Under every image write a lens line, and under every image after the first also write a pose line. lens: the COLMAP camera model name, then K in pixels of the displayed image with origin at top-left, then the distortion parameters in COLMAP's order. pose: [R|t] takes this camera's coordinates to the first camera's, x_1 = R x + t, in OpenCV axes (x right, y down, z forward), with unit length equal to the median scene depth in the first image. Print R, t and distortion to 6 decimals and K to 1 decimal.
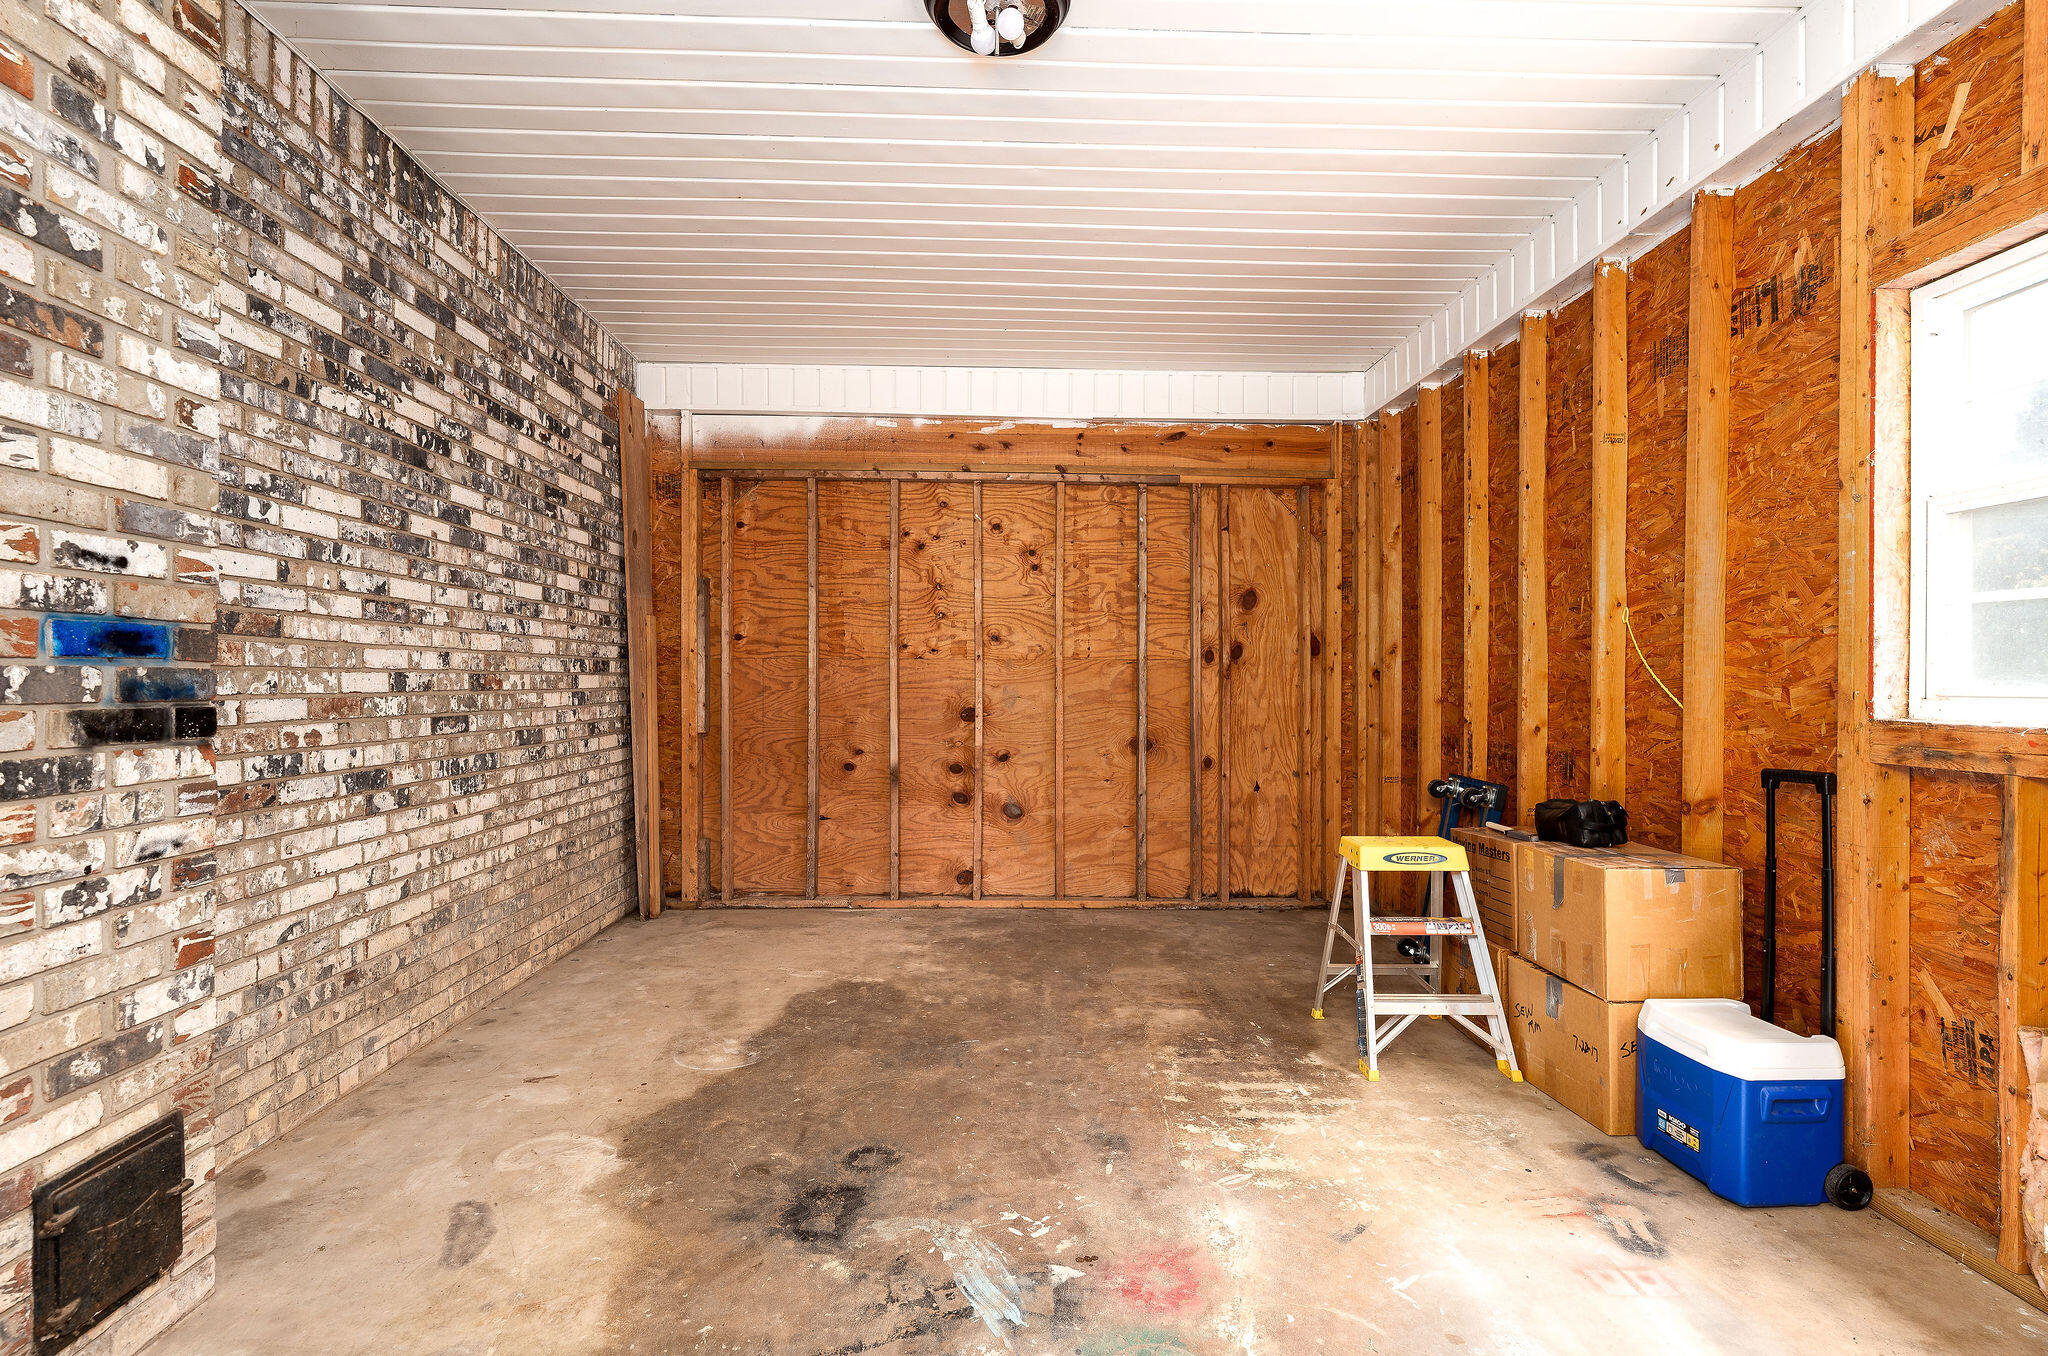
lens RADIAL K [[966.7, 0, 1022.6], [0, 966.7, 681.8], [0, 0, 1]] dist [0.001978, 0.001178]
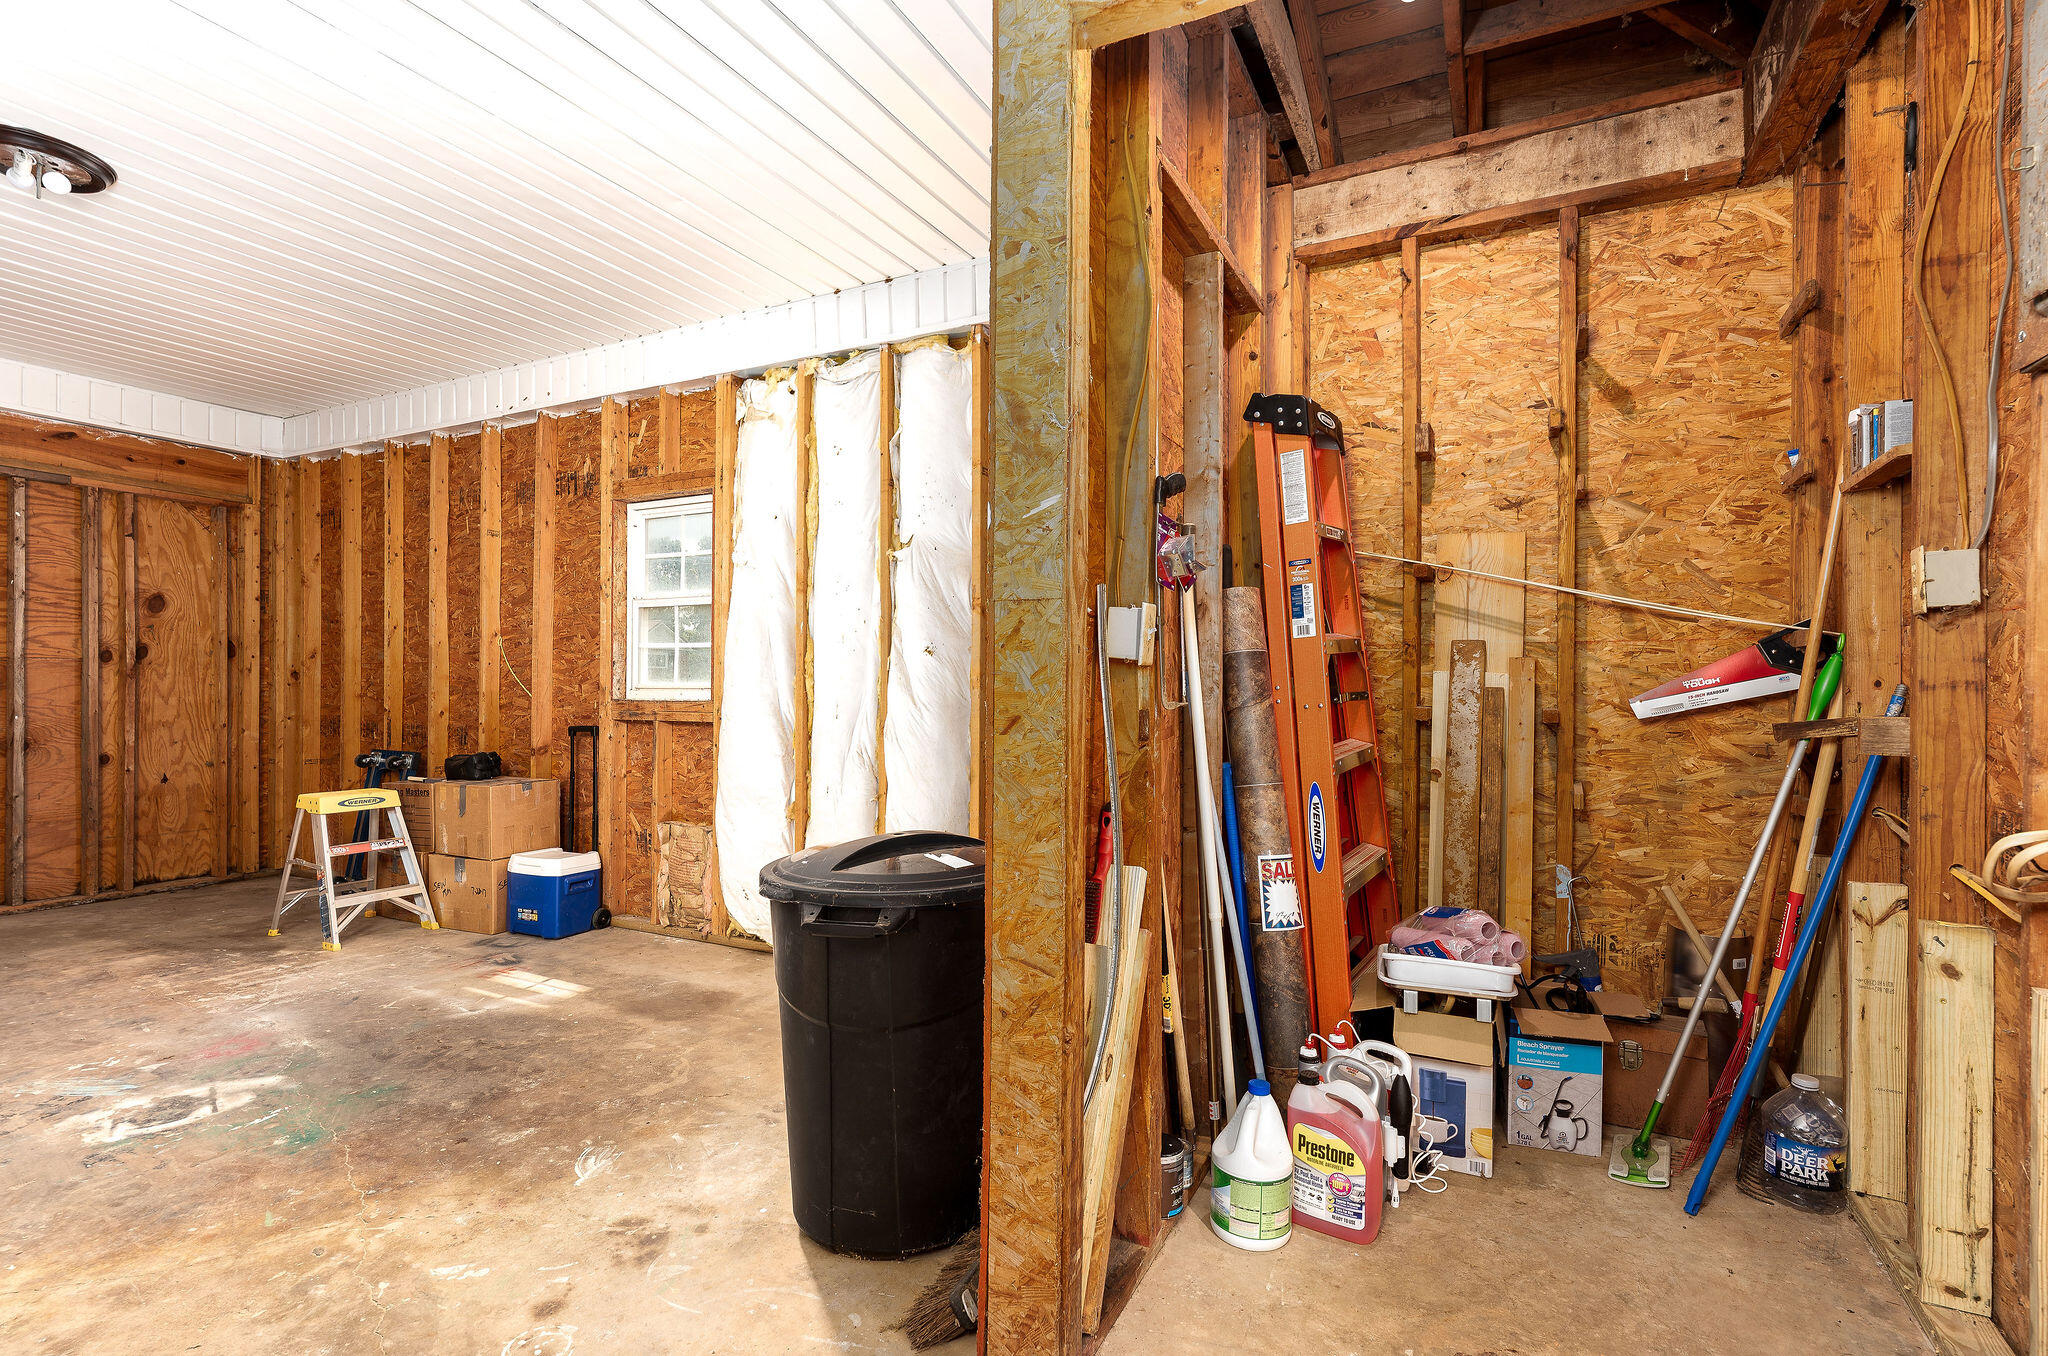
lens RADIAL K [[966.7, 0, 1022.6], [0, 966.7, 681.8], [0, 0, 1]] dist [0.001978, 0.001178]
pose [[0.486030, 0.001538, 0.873941, -0.417160], [-0.002498, 0.999997, -0.000371, -0.001648], [-0.873939, -0.002003, 0.486032, -0.629447]]
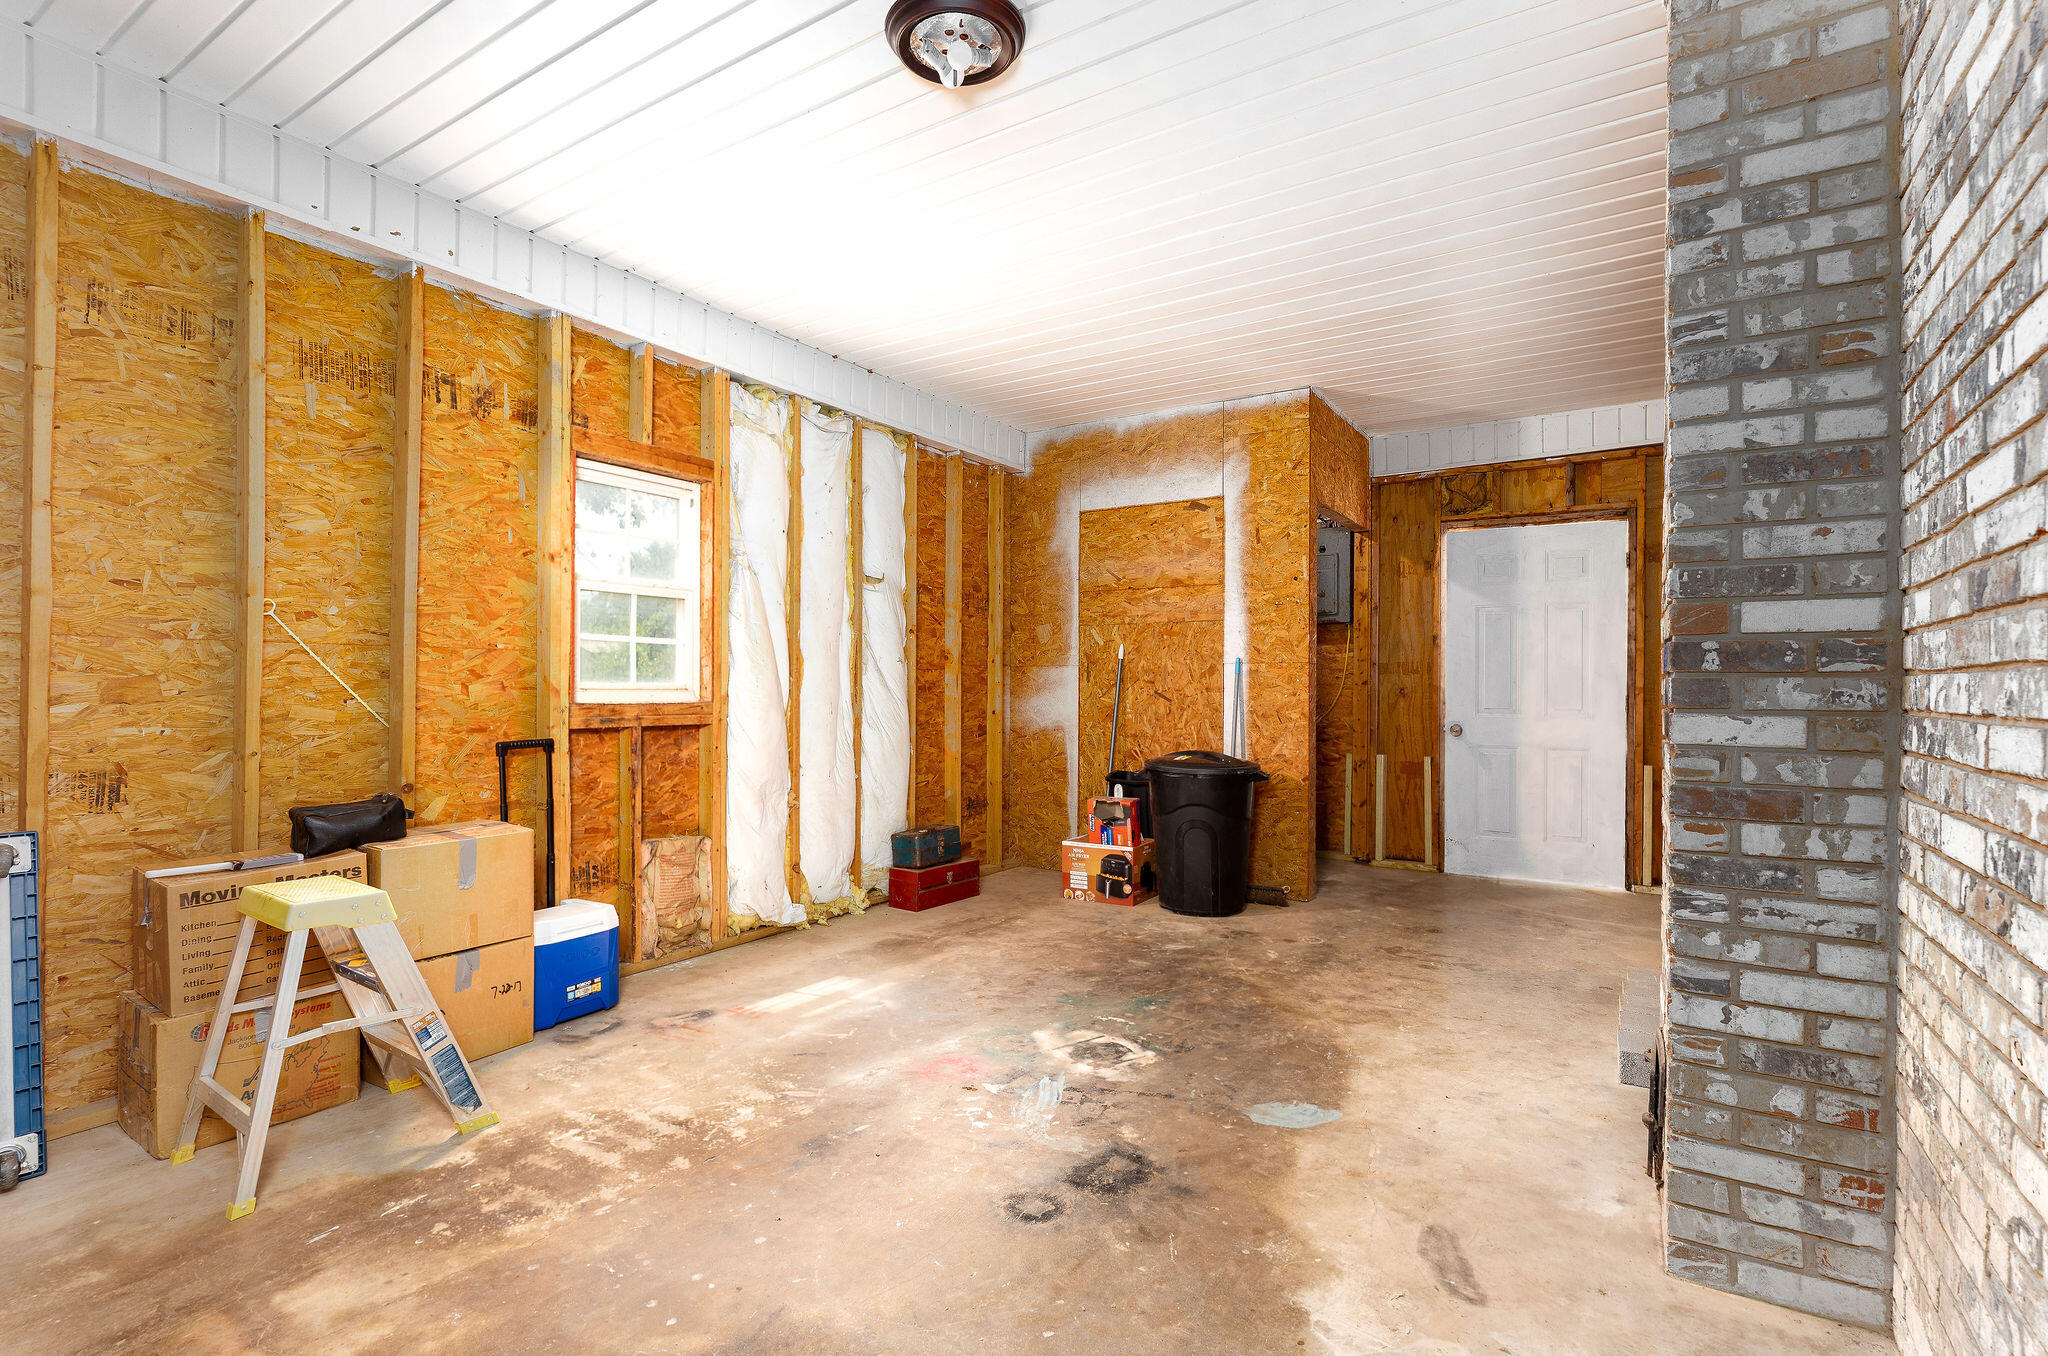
lens RADIAL K [[966.7, 0, 1022.6], [0, 966.7, 681.8], [0, 0, 1]] dist [0.001978, 0.001178]
pose [[-0.821521, -0.004523, 0.570160, -0.547210], [-0.009298, 0.999942, -0.005465, 0.002160], [-0.570102, -0.009790, -0.821516, 1.445209]]
